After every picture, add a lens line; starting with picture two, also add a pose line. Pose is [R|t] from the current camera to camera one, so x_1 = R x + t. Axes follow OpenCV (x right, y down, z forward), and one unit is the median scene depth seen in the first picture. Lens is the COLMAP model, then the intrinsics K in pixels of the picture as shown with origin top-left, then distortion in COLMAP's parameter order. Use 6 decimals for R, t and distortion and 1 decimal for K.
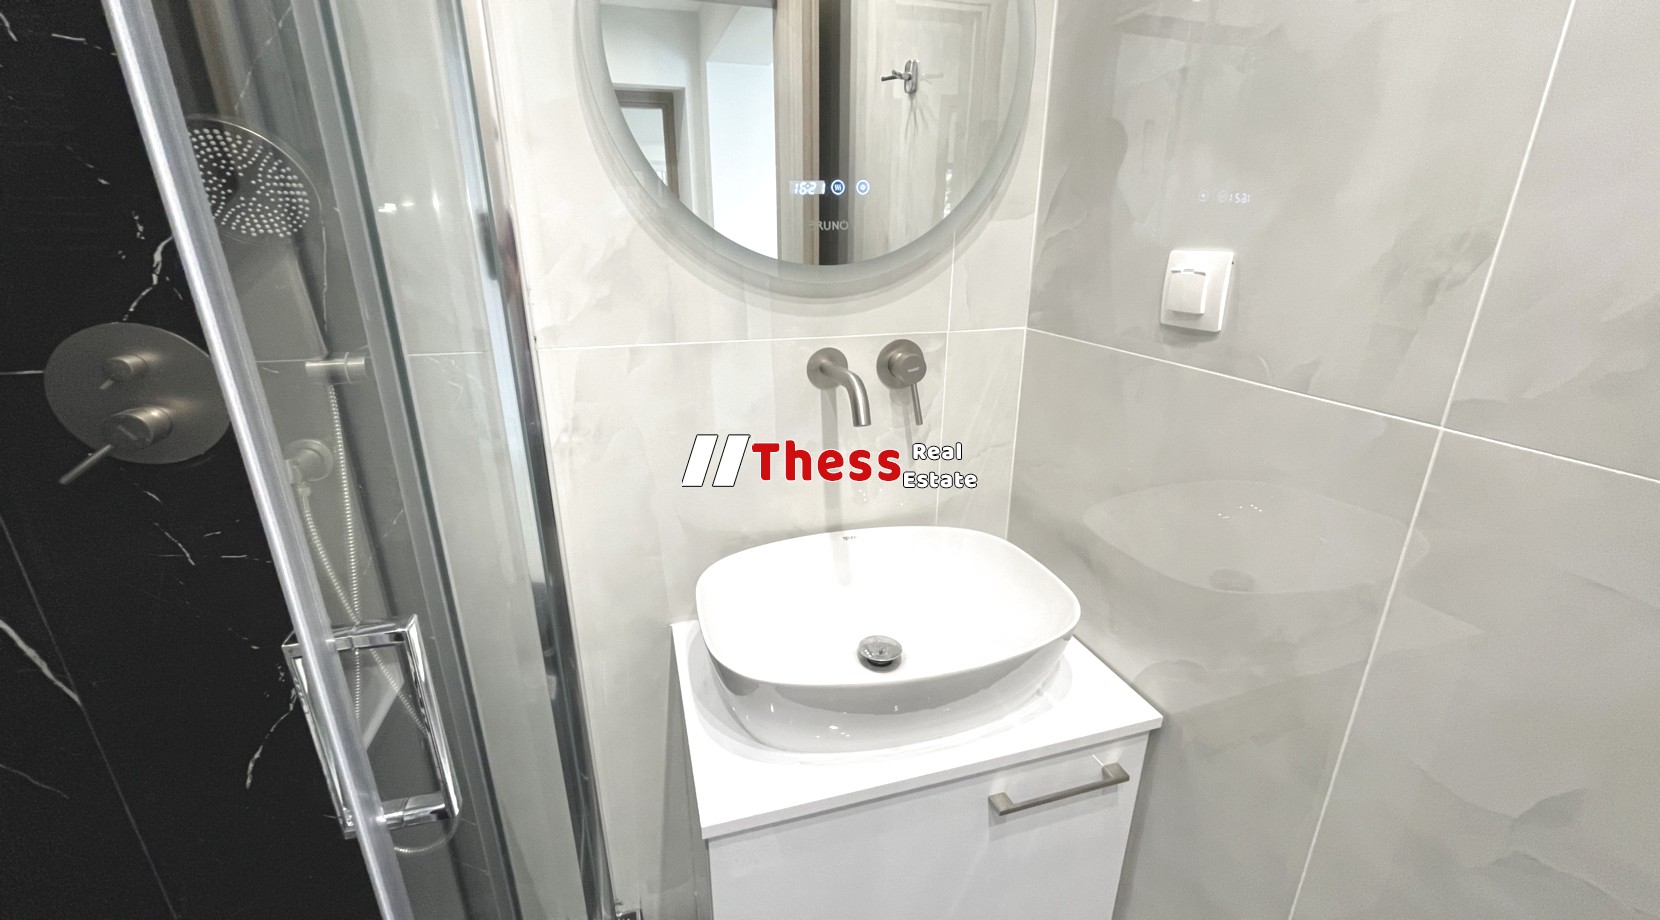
lens RADIAL K [[676.5, 0, 822.5], [0, 676.5, 459.0], [0, 0, 1]] dist [0.003383, 0.000413]
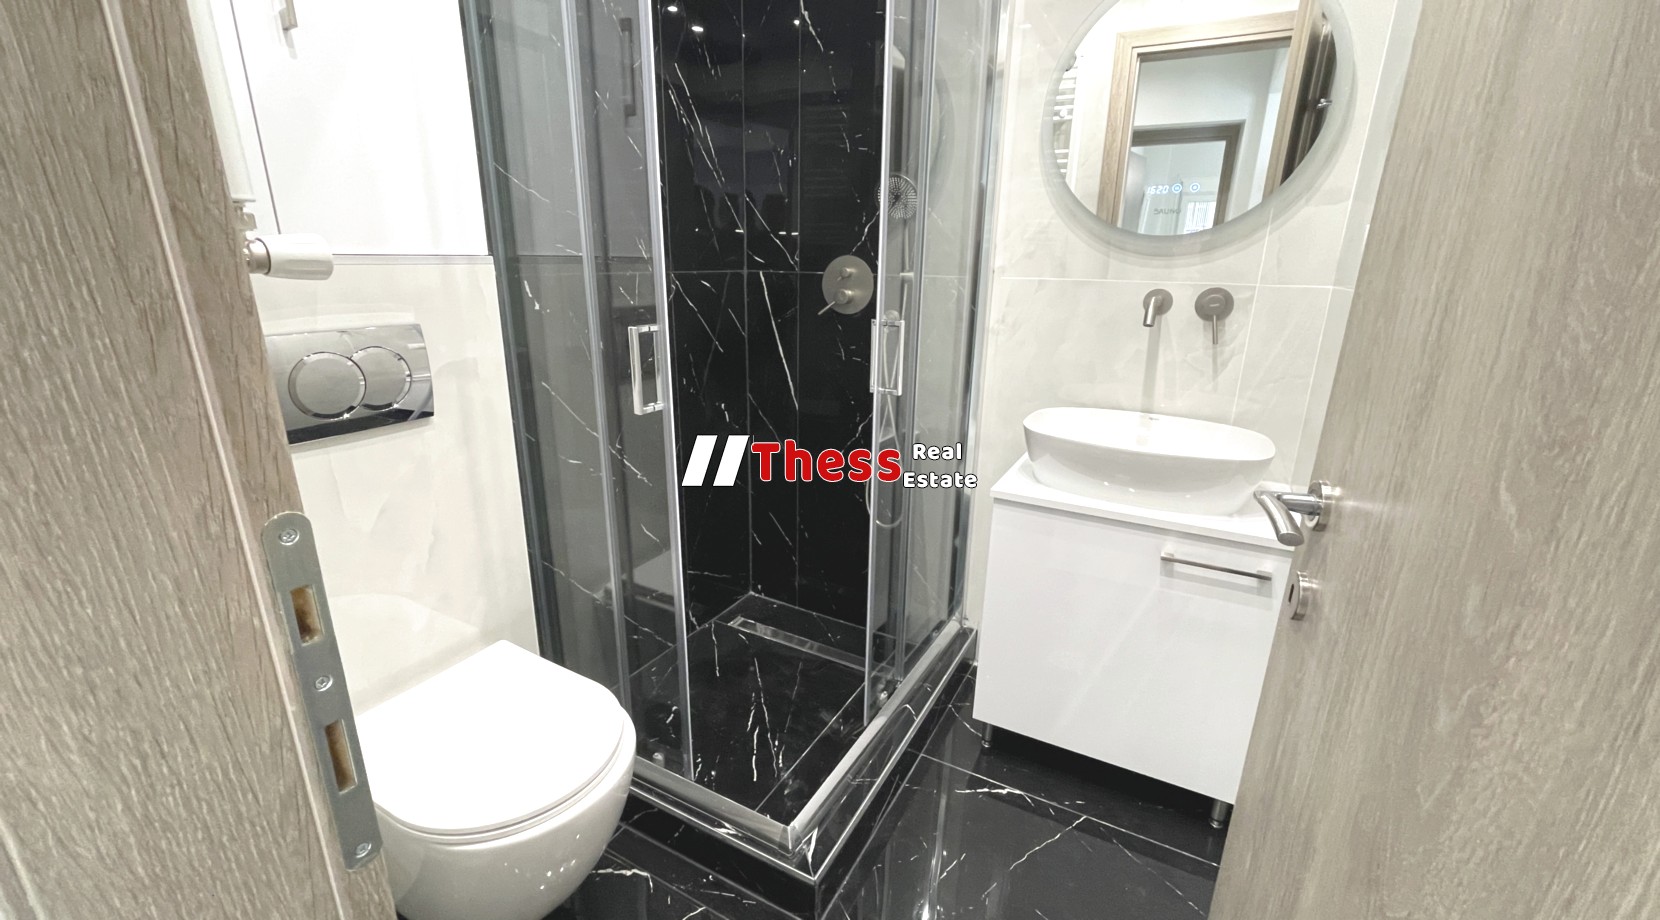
lens RADIAL K [[669.3, 0, 828.0], [0, 669.3, 457.2], [0, 0, 1]] dist [-0.000525, -0.000126]
pose [[0.703354, 0.213356, -0.678065, 0.650462], [-0.246235, 0.967963, 0.049155, 0.355550], [0.666830, 0.132390, 0.733356, -0.664331]]
